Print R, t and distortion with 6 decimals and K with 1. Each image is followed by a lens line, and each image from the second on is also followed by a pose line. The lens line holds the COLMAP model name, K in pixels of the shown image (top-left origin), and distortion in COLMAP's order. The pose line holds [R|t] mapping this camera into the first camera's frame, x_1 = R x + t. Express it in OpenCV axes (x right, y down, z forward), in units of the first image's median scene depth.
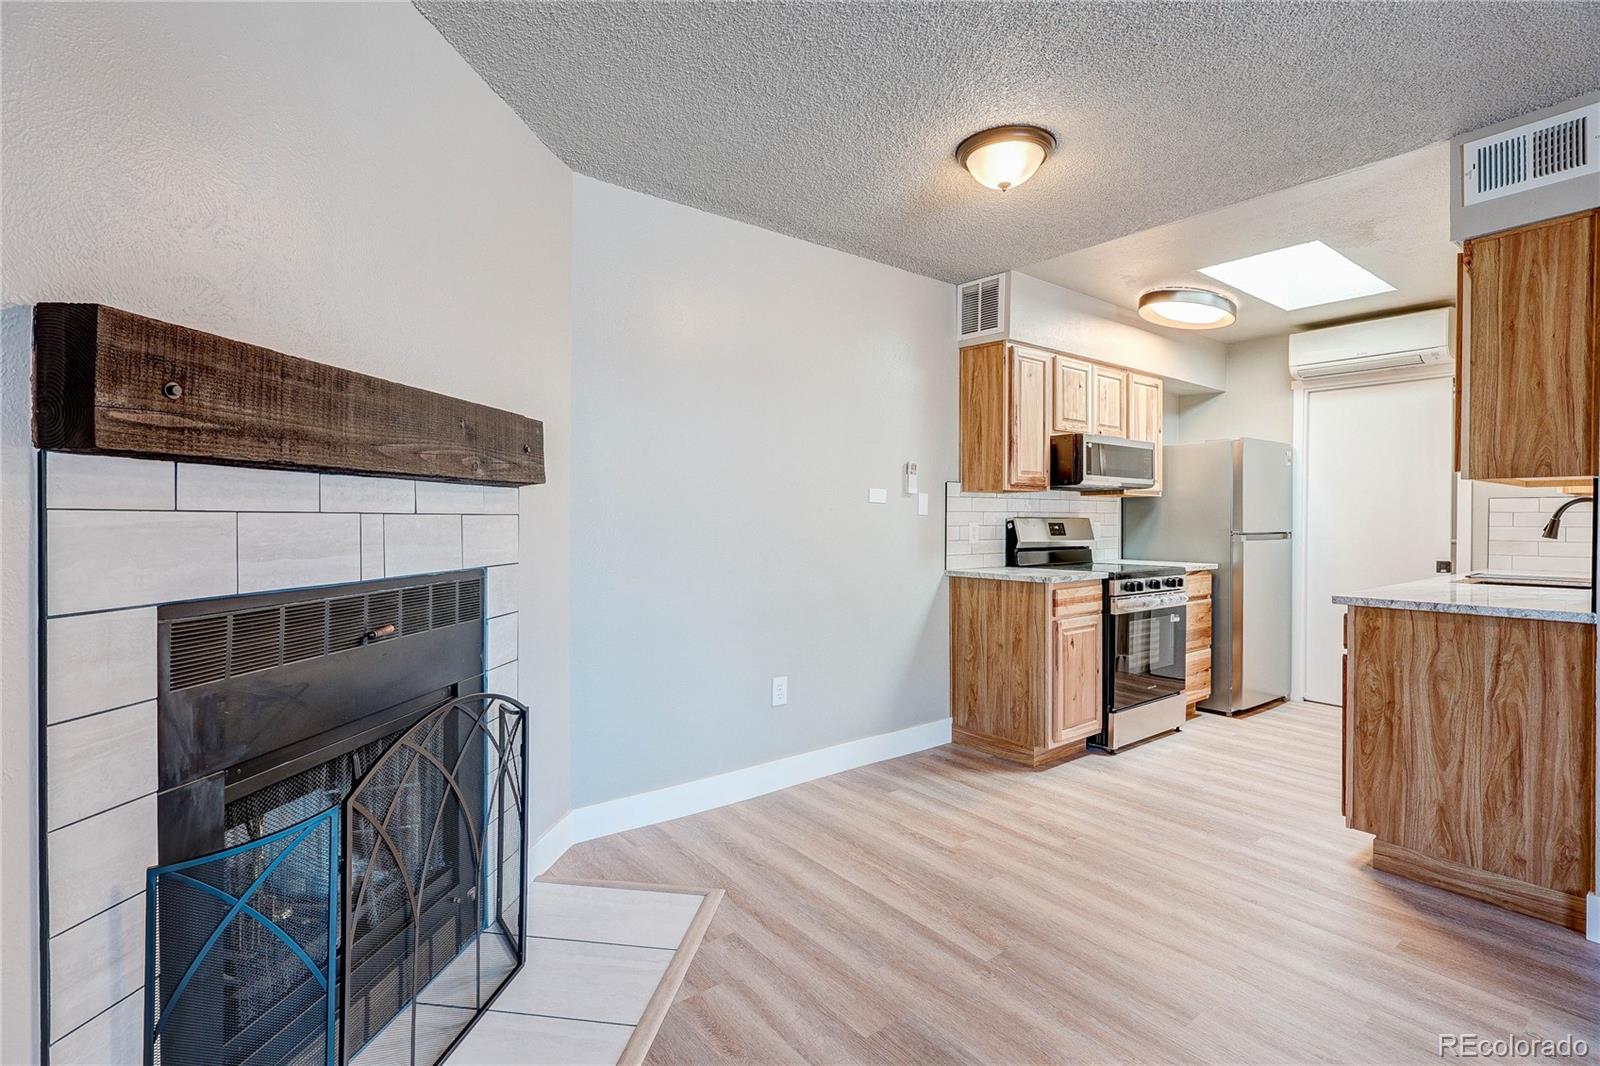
lens RADIAL K [[738.3, 0, 802.6], [0, 738.3, 527.4], [0, 0, 1]] dist [-0.001535, 0.000054]
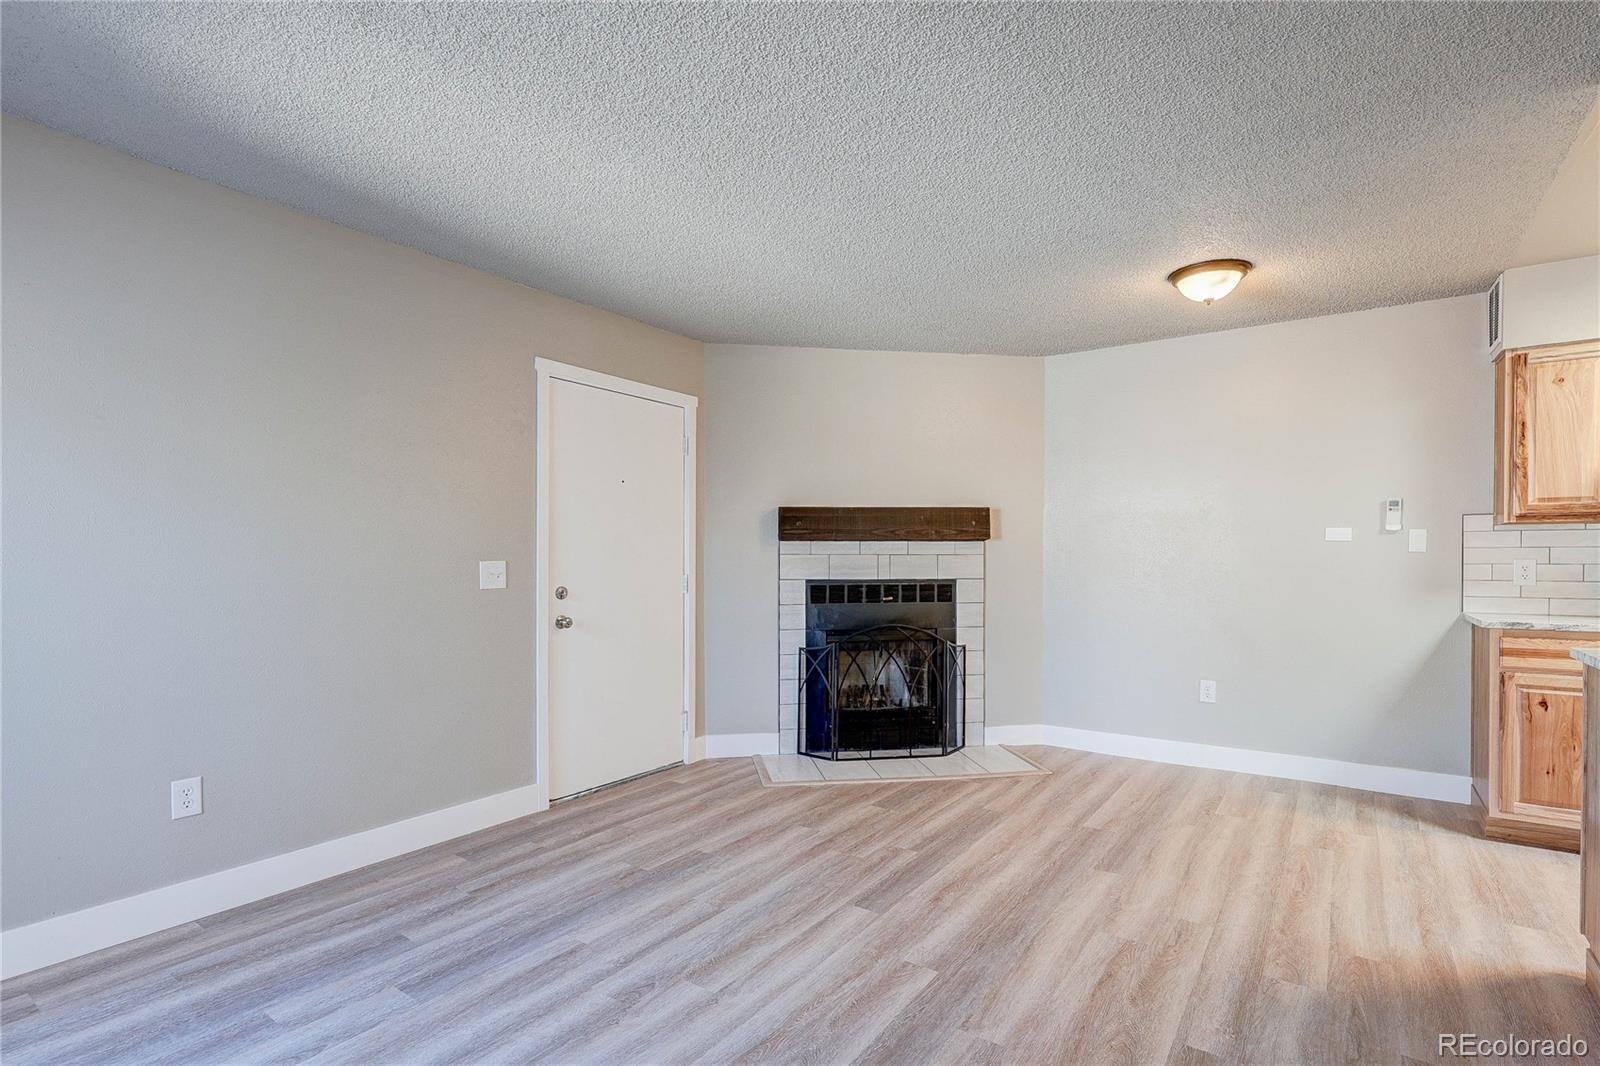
lens RADIAL K [[770.5, 0, 800.6], [0, 770.5, 562.3], [0, 0, 1]] dist [-0.003536, -0.000599]
pose [[0.296498, 0.005117, -0.955020, 1.222437], [-0.010391, 0.999944, 0.002132, 0.003826], [0.954977, 0.009291, 0.296534, -0.080838]]
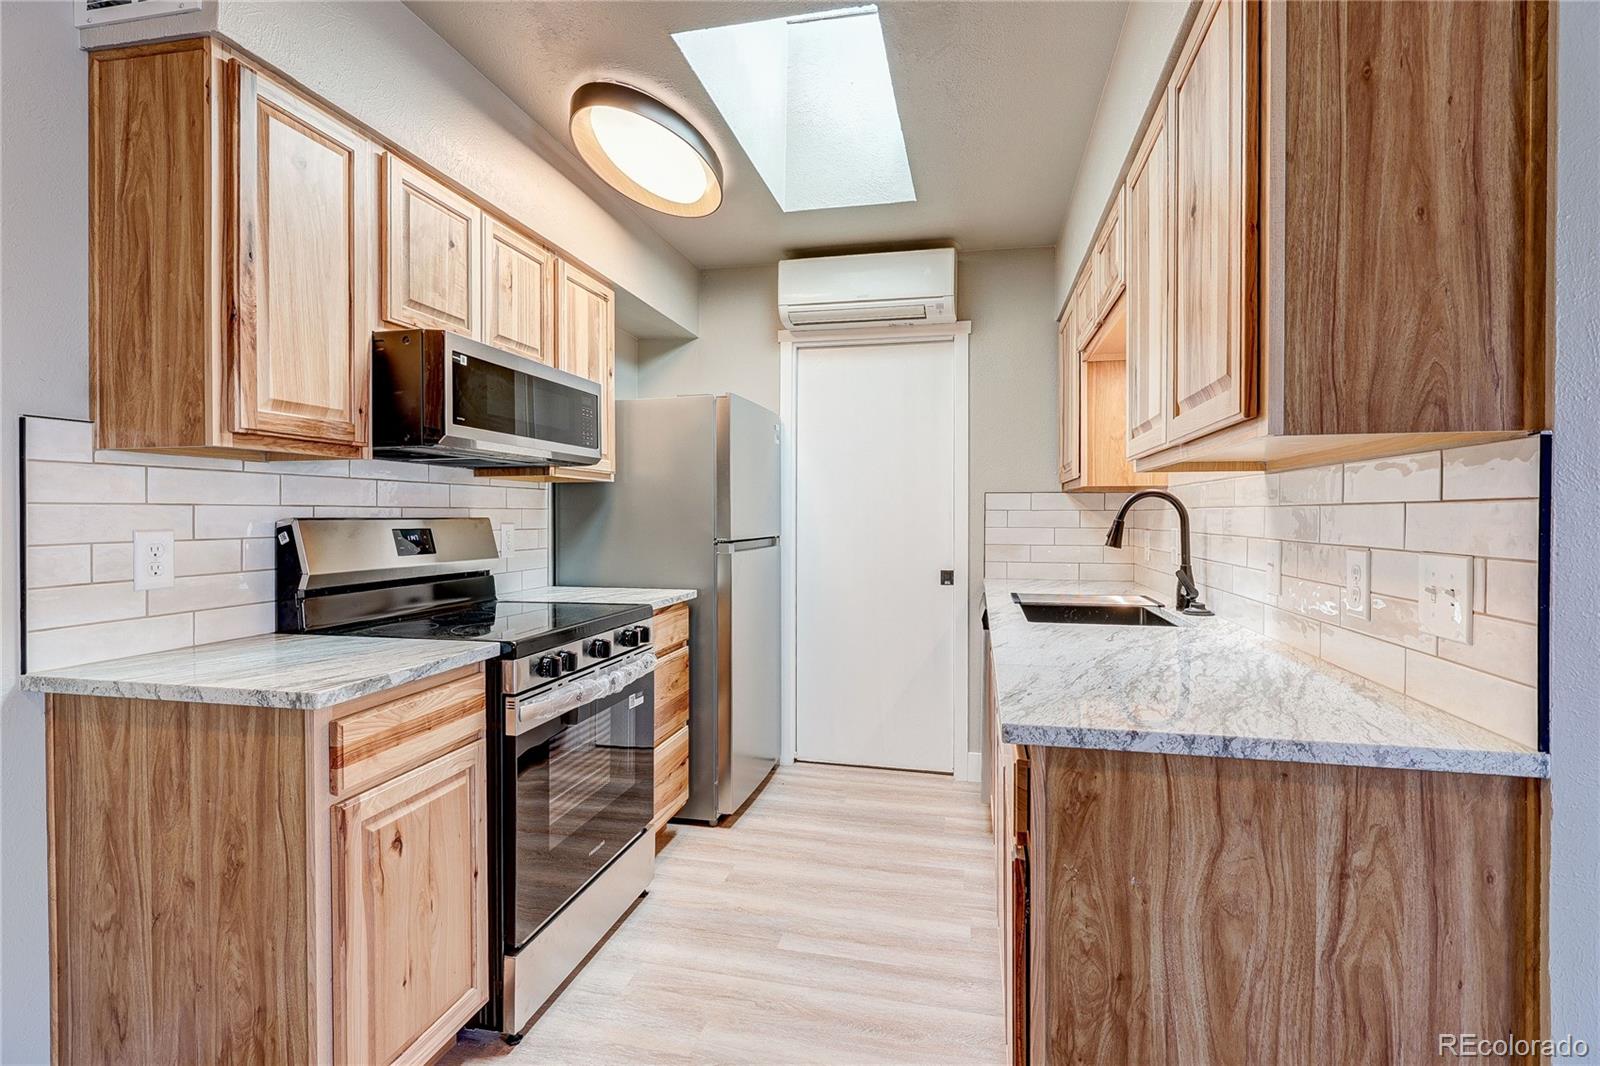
lens RADIAL K [[756.0, 0, 800.6], [0, 756.0, 522.2], [0, 0, 1]] dist [-0.002776, -0.000381]
pose [[0.773971, -0.006663, 0.633186, 0.360217], [0.006934, 0.999974, 0.002047, -0.015807], [-0.633184, 0.002806, 0.773997, 0.718813]]
